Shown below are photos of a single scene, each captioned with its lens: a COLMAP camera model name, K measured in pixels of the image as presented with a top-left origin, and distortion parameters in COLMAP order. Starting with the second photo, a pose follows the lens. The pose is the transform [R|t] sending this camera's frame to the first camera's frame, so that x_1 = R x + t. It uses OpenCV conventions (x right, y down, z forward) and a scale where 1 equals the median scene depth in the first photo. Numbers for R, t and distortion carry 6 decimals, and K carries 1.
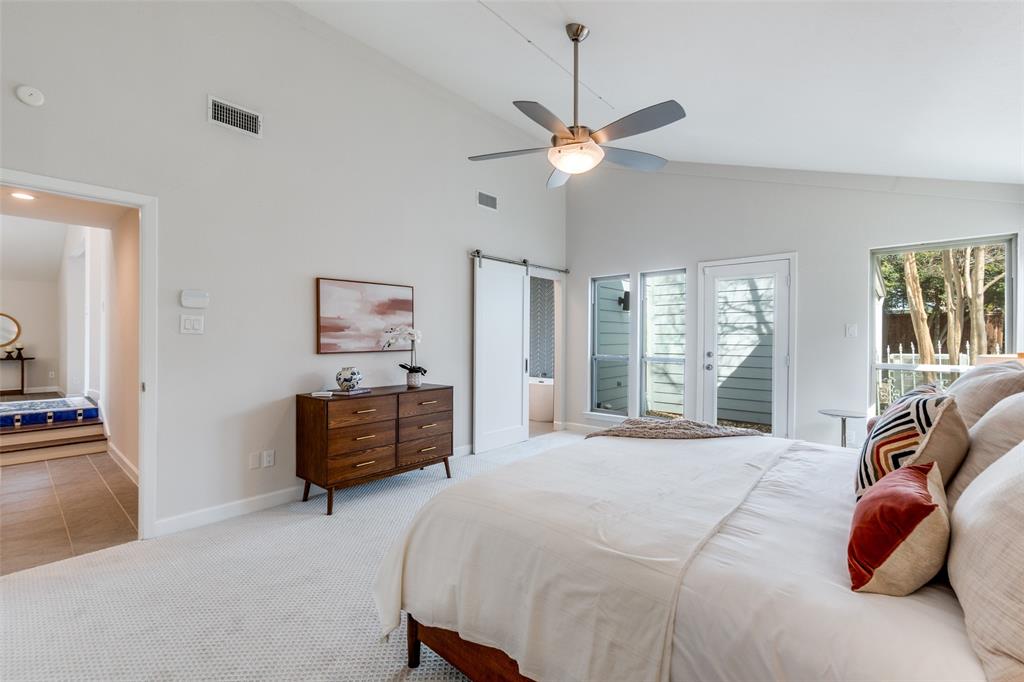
lens RADIAL K [[452.1, 0, 506.8], [0, 452.1, 339.1], [0, 0, 1]] dist [0.000015, -0.000067]
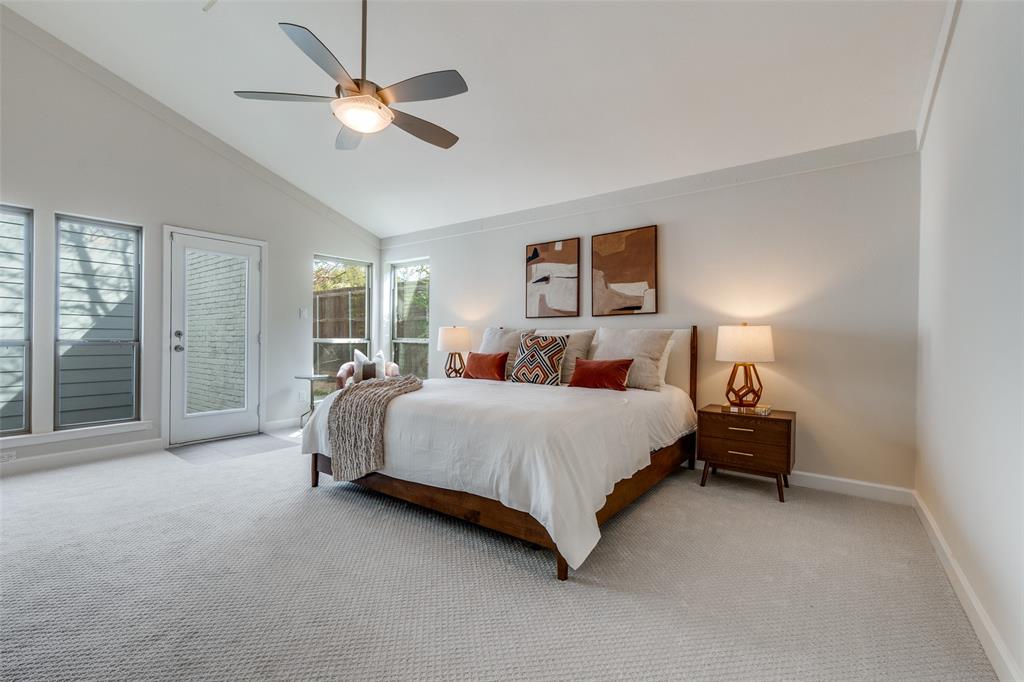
lens RADIAL K [[452.1, 0, 506.8], [0, 452.1, 339.1], [0, 0, 1]] dist [0.000015, -0.000067]
pose [[-0.082697, -0.003826, 0.996567, -0.335694], [-0.001415, 0.999992, 0.003721, 0.028086], [-0.996574, -0.001103, -0.082702, 0.310718]]
